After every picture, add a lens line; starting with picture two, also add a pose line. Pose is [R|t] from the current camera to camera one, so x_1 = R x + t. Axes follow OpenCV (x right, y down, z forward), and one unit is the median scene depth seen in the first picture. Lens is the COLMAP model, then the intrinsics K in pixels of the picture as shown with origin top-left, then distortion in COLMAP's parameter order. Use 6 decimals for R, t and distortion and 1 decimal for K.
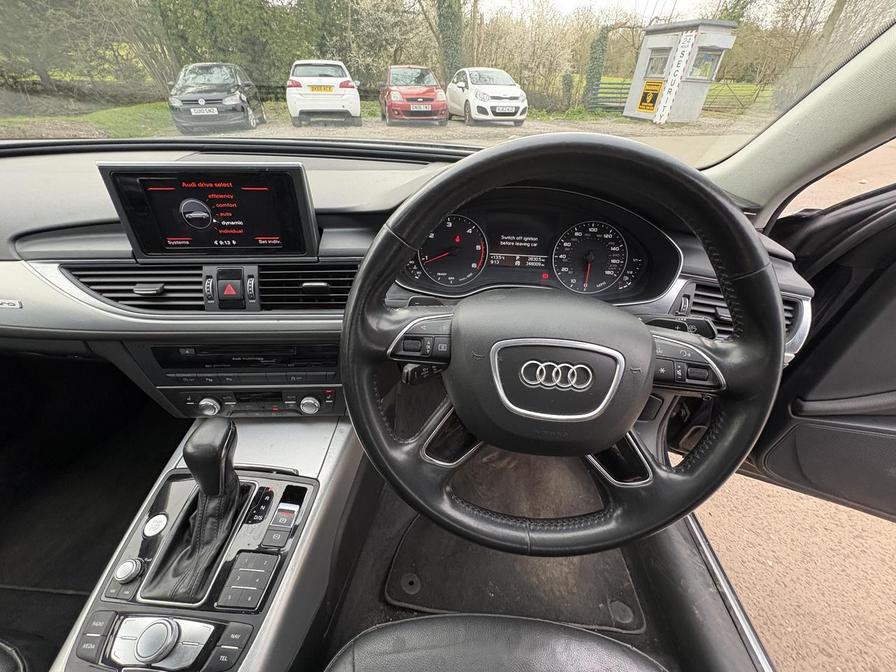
lens RADIAL K [[356.6, 0, 448.9], [0, 356.6, 337.8], [0, 0, 1]] dist [-0.000971, 0.000039]
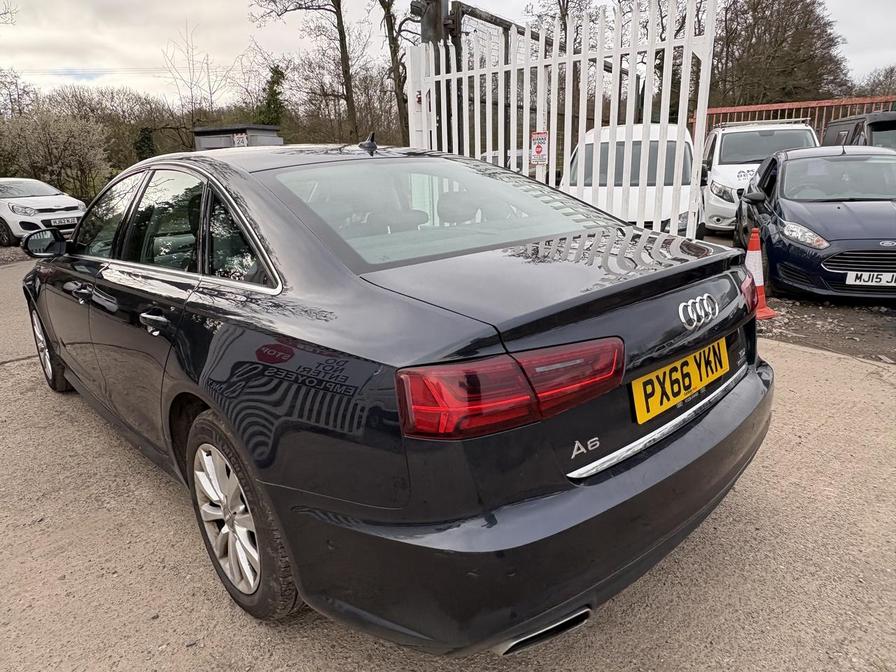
lens RADIAL K [[578.8, 0, 444.8], [0, 578.8, 338.9], [0, 0, 1]] dist [0.003259, 0.000702]
pose [[0.688788, -0.256228, 0.678173, -3.235187], [0.467175, 0.872202, -0.144952, 2.679835], [-0.554363, 0.416667, 0.720465, -4.594372]]
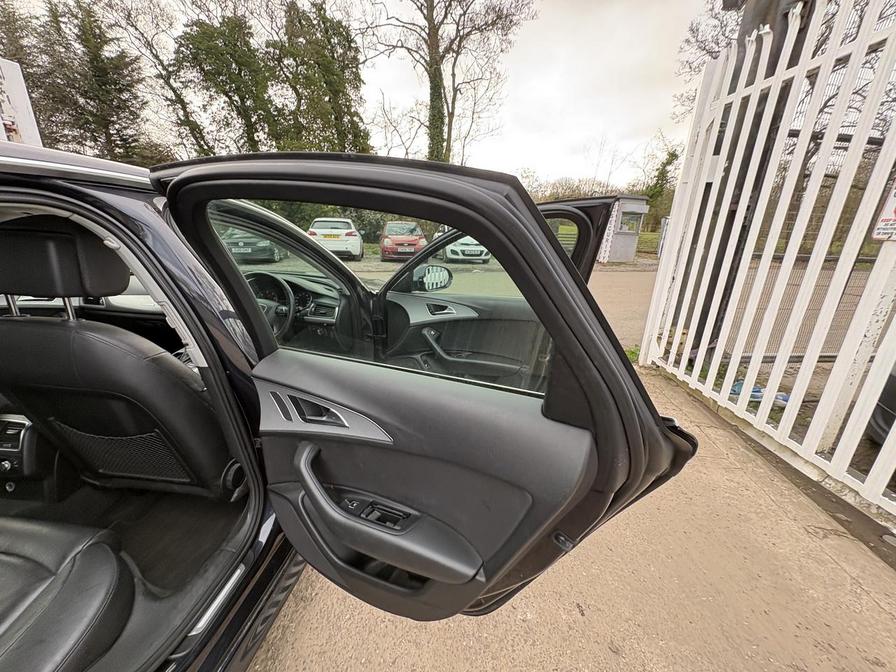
lens RADIAL K [[357.2, 0, 446.8], [0, 357.2, 340.0], [0, 0, 1]] dist [0.000259, -0.000461]
pose [[0.999329, 0.021842, -0.029391, 1.834566], [-0.029935, 0.949559, -0.312157, 1.139569], [0.021090, 0.312828, 0.949576, -2.145689]]
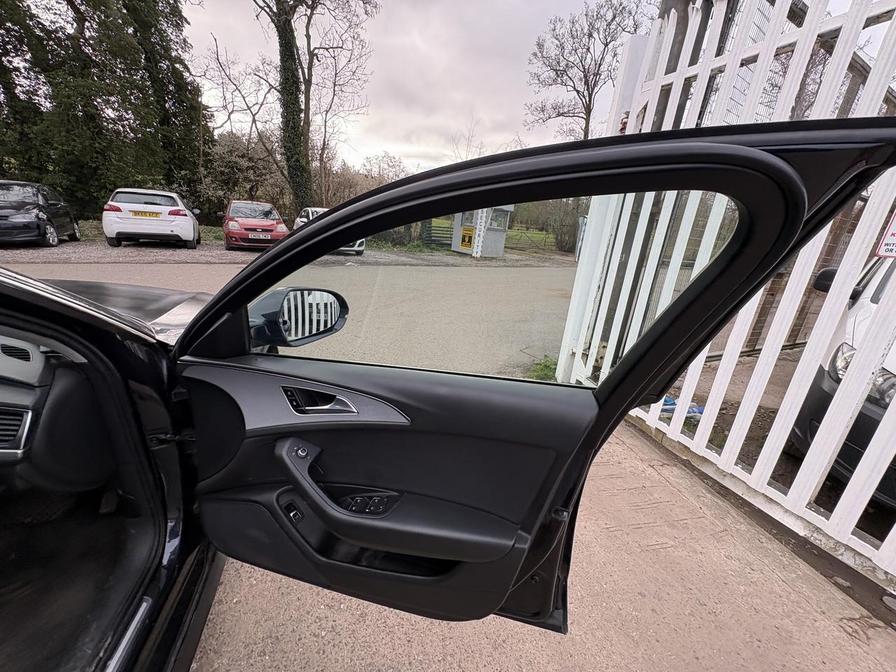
lens RADIAL K [[357.0, 0, 449.3], [0, 357.0, 338.0], [0, 0, 1]] dist [-0.000169, 0.000181]
pose [[0.946745, -0.035226, 0.320052, 1.674612], [0.128096, 0.953157, -0.274013, 0.178354], [-0.295407, 0.300418, 0.906909, -0.759871]]
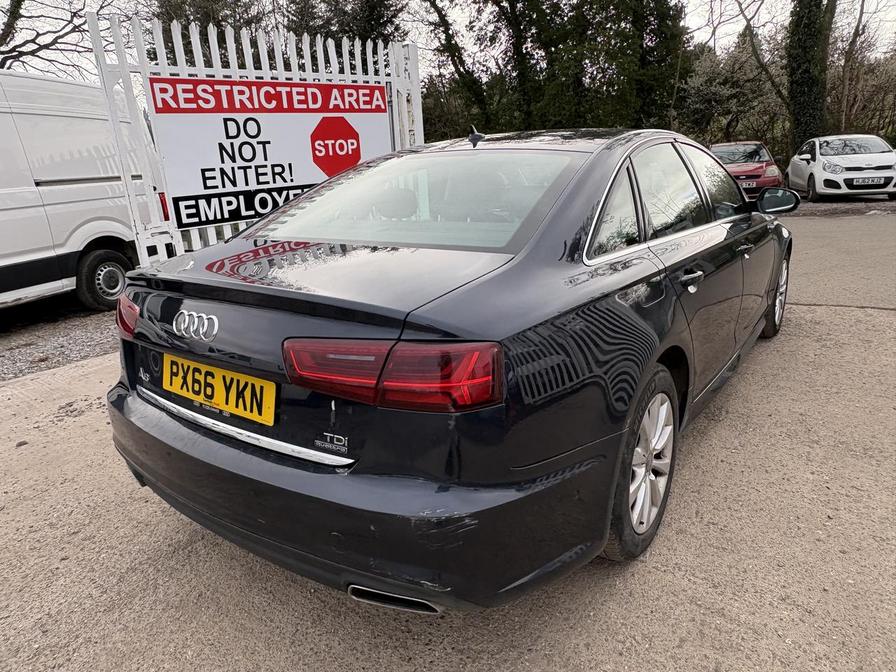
lens RADIAL K [[576.9, 0, 448.0], [0, 576.9, 336.0], [0, 0, 1]] dist [0.003839, 0.002123]
pose [[0.838528, 0.089423, -0.537471, 1.658570], [-0.255702, 0.935651, -0.243258, 3.113658], [0.481132, 0.341410, 0.807435, -4.970197]]
